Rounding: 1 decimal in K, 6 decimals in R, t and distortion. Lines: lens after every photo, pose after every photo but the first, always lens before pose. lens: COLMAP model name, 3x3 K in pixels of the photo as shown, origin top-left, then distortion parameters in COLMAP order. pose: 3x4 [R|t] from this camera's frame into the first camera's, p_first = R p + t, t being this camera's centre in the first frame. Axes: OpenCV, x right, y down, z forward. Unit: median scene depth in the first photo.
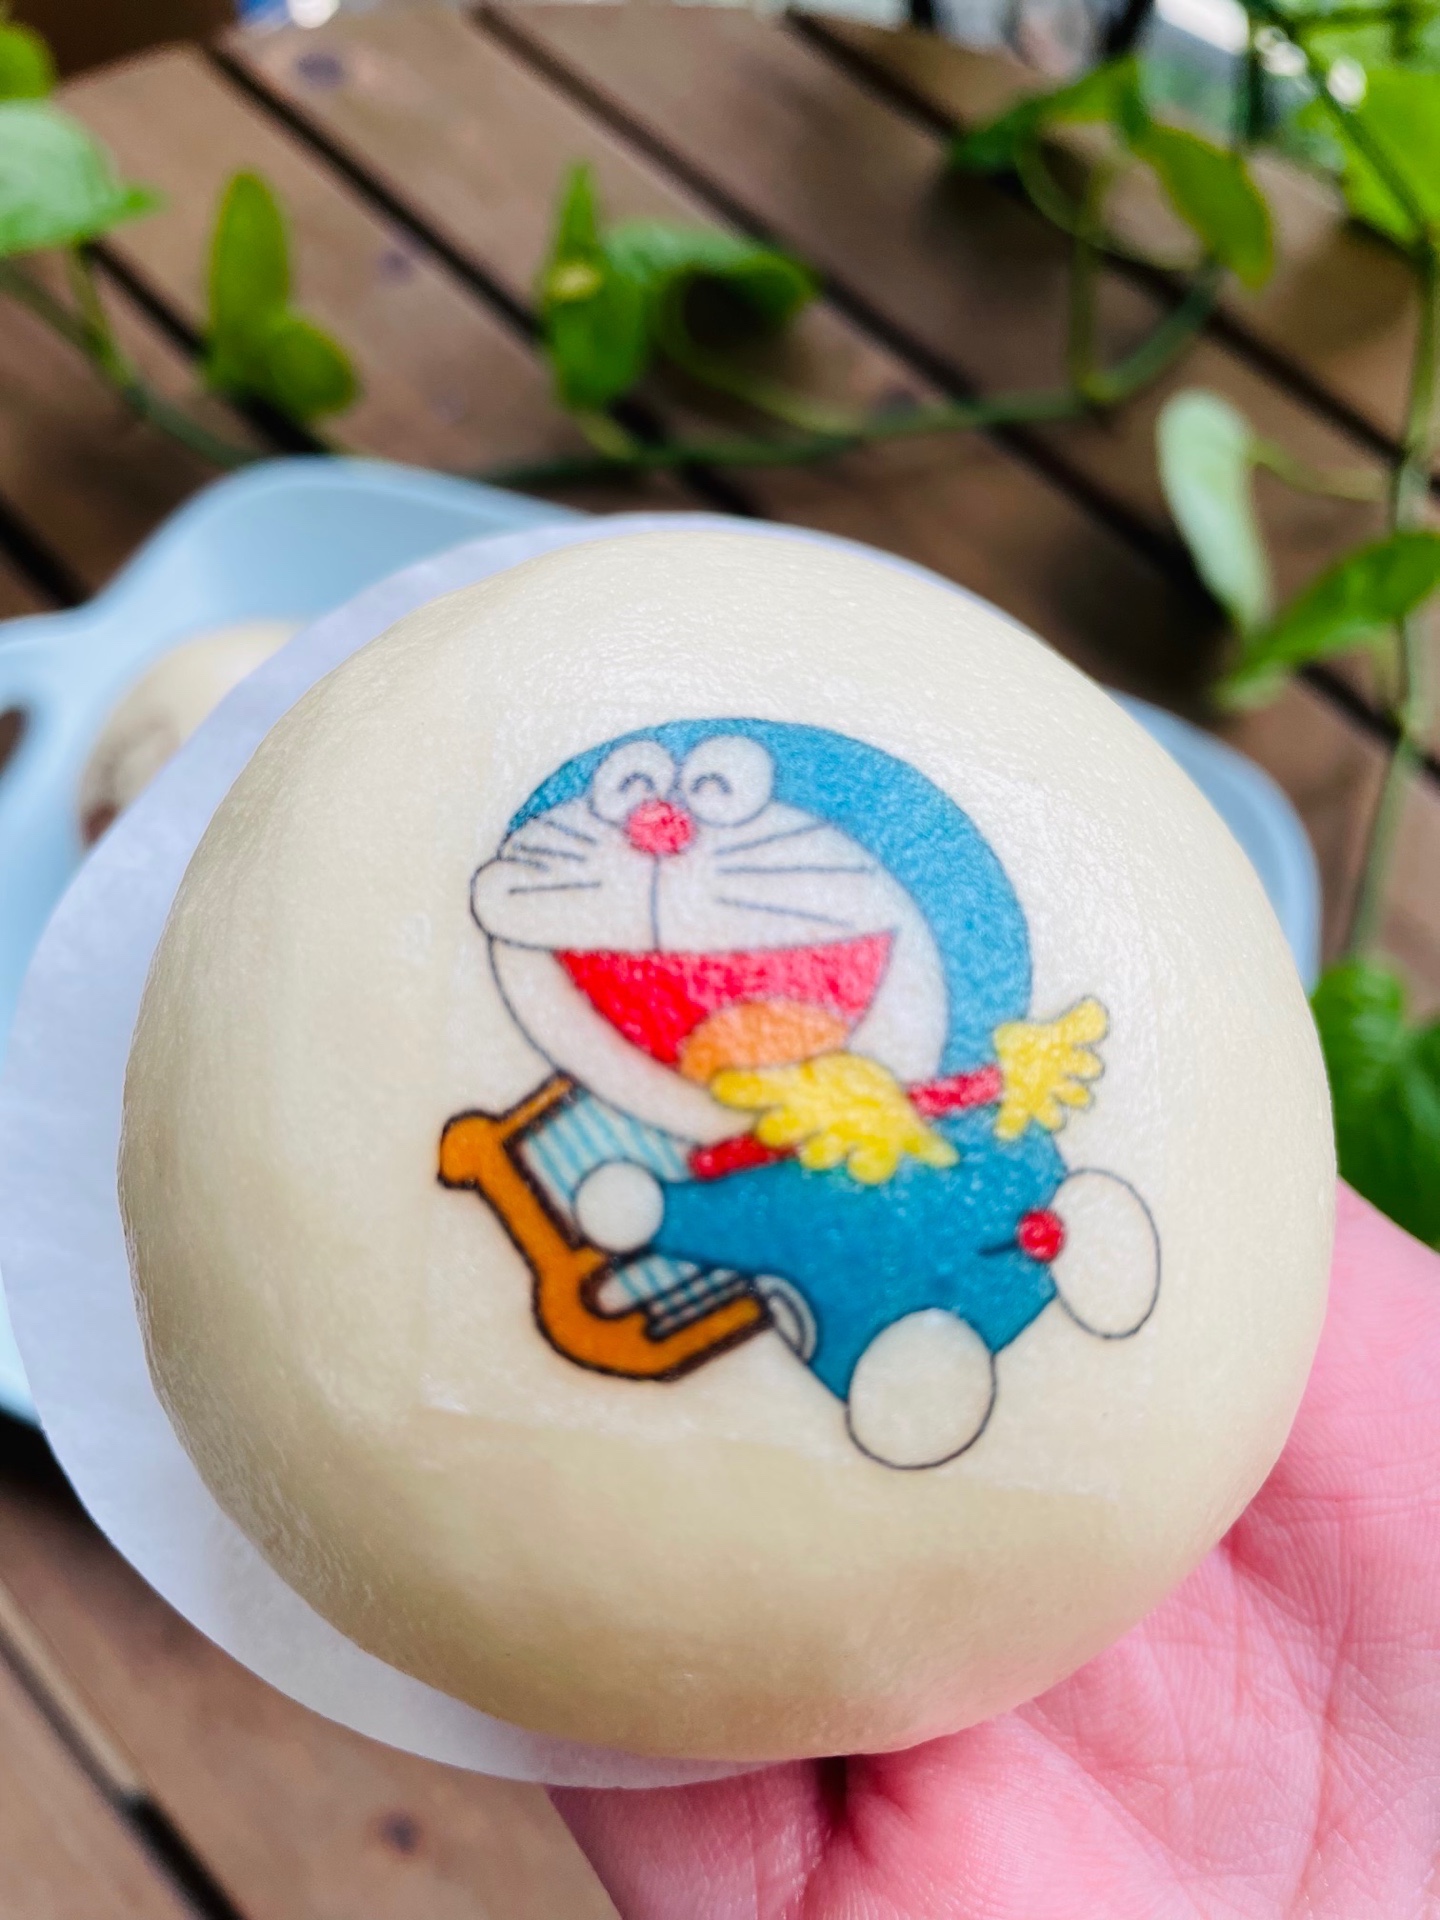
lens RADIAL K [[1462.6, 0, 720.0], [0, 1462.6, 960.0], [0, 0, 1]] dist [0.061042, -0.000875]
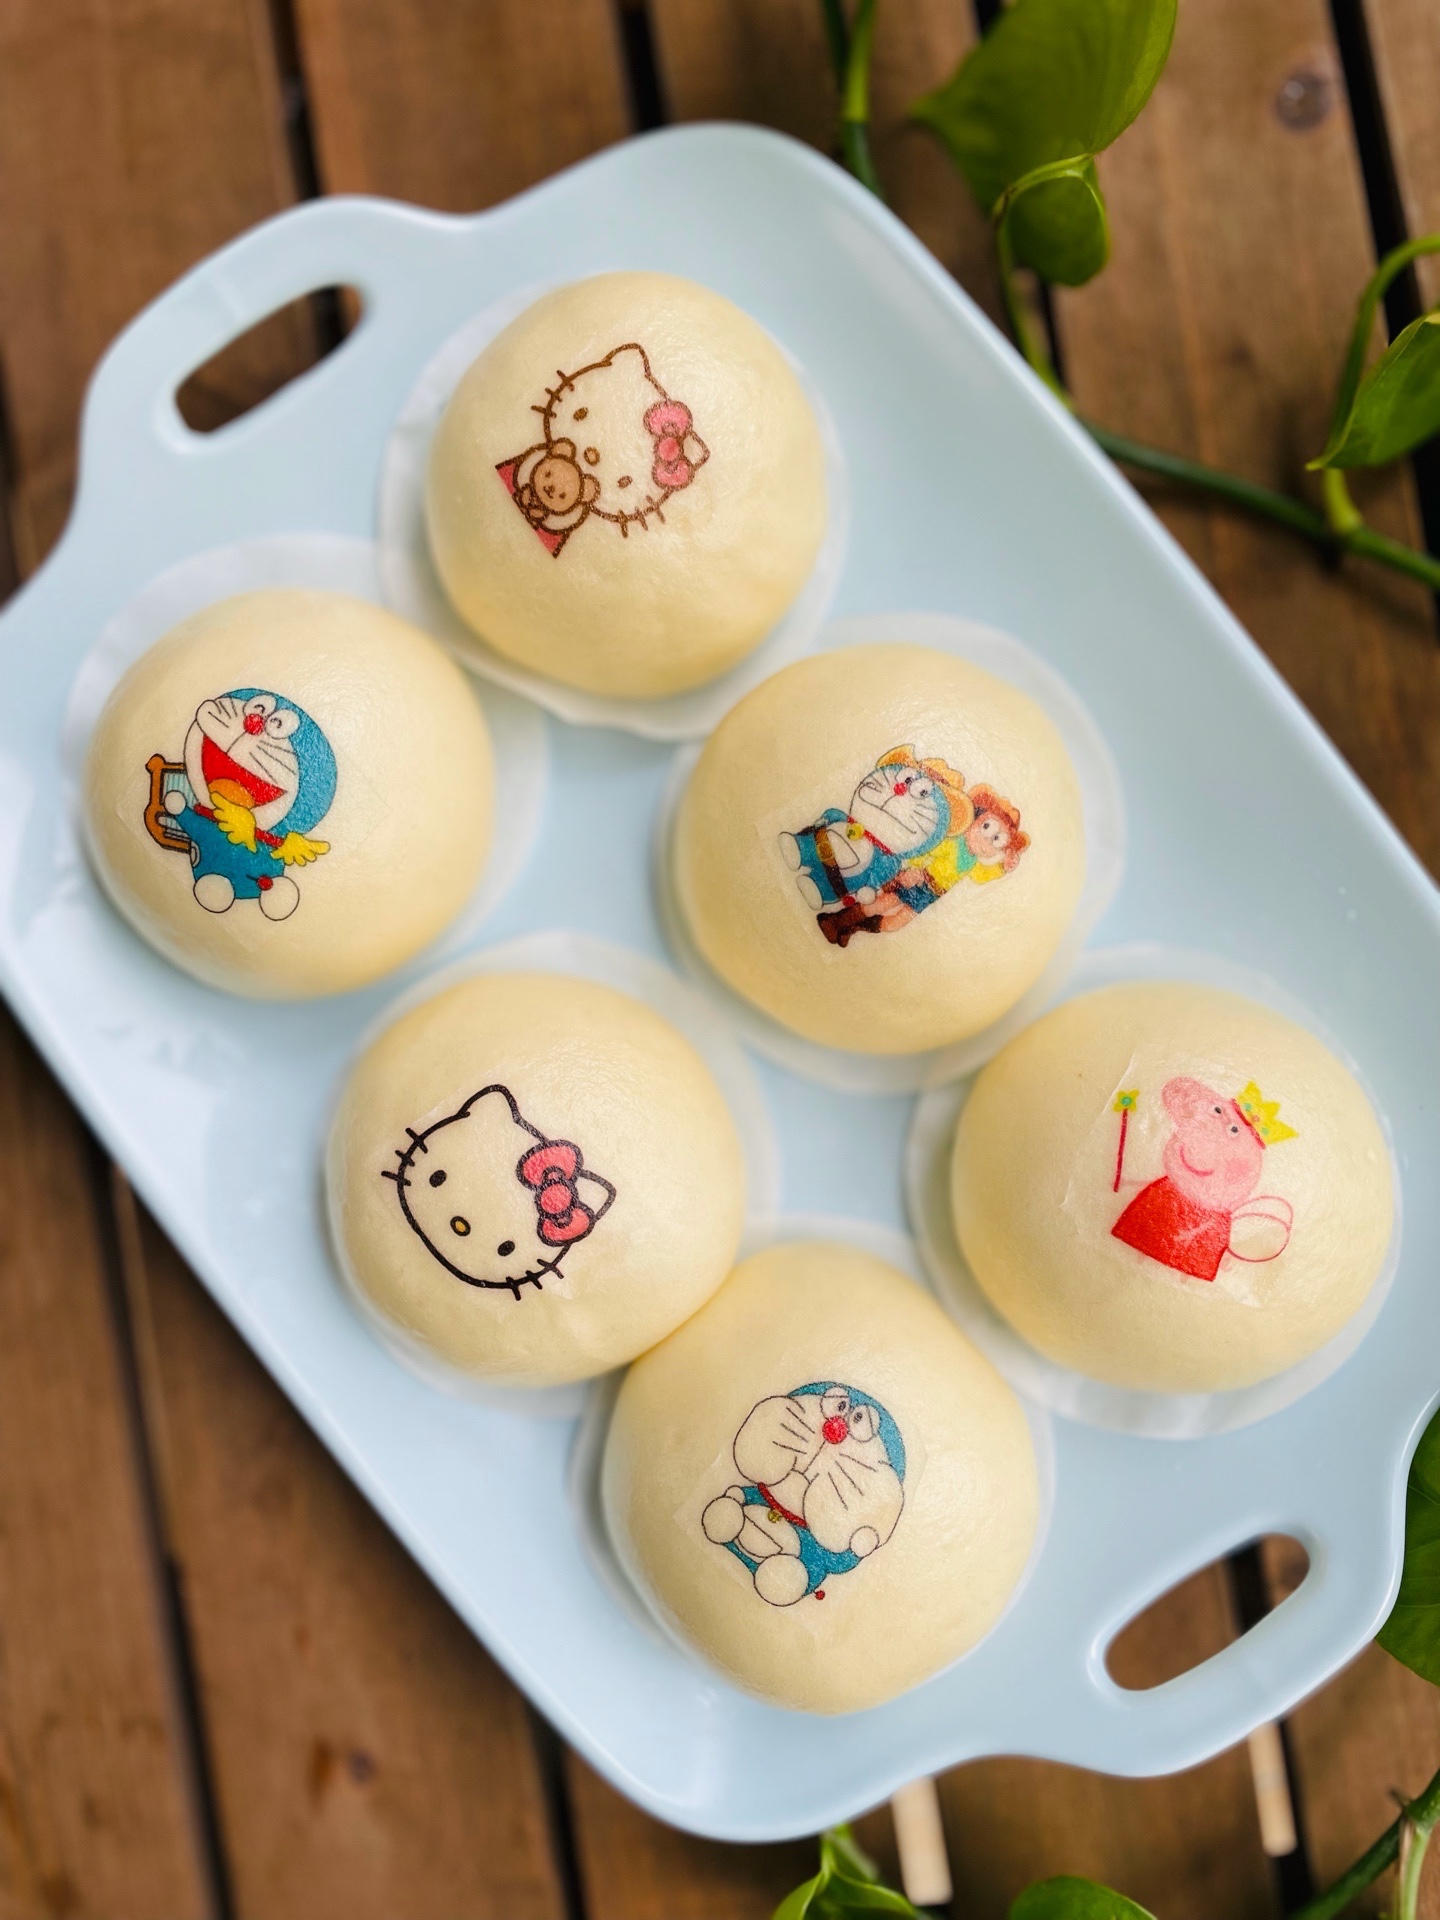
lens RADIAL K [[1486.5, 0, 720.0], [0, 1486.5, 960.0], [0, 0, 1]] dist [0.039449, -0.001124]
pose [[0.765843, 0.640798, -0.053501, 1.410204], [-0.595857, 0.738481, 0.315596, -1.517883], [0.241743, -0.209818, 0.947384, -2.279540]]
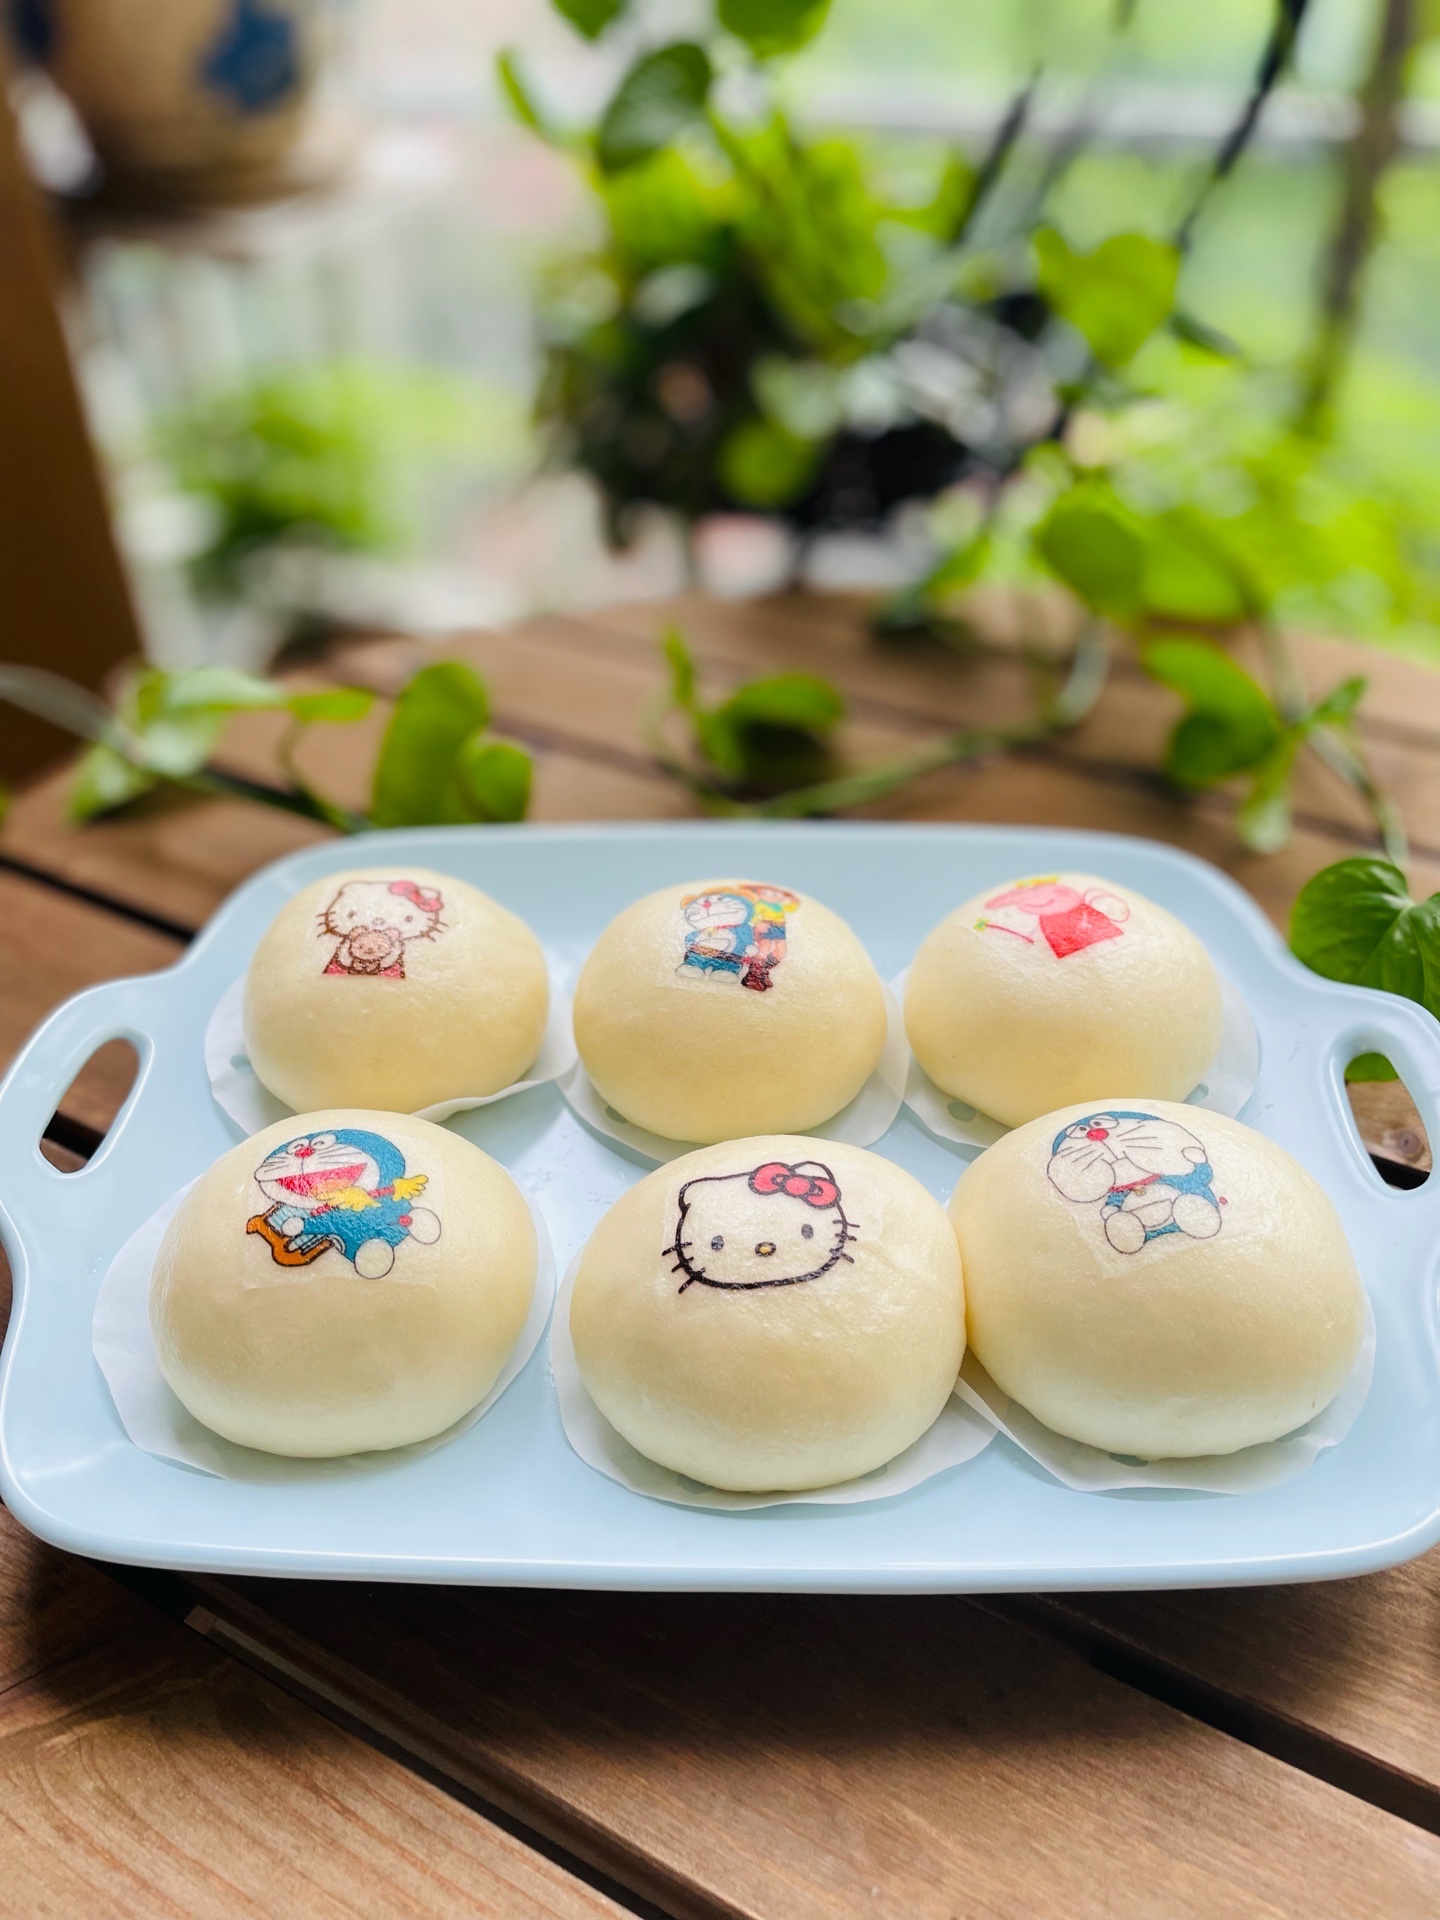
lens RADIAL K [[1462.6, 0, 720.0], [0, 1462.6, 960.0], [0, 0, 1]] dist [0.061042, -0.000875]
pose [[0.979618, -0.142515, 0.141557, 0.592463], [0.196886, 0.820903, -0.536055, 1.910406], [-0.039809, 0.552999, 0.832230, -2.729153]]
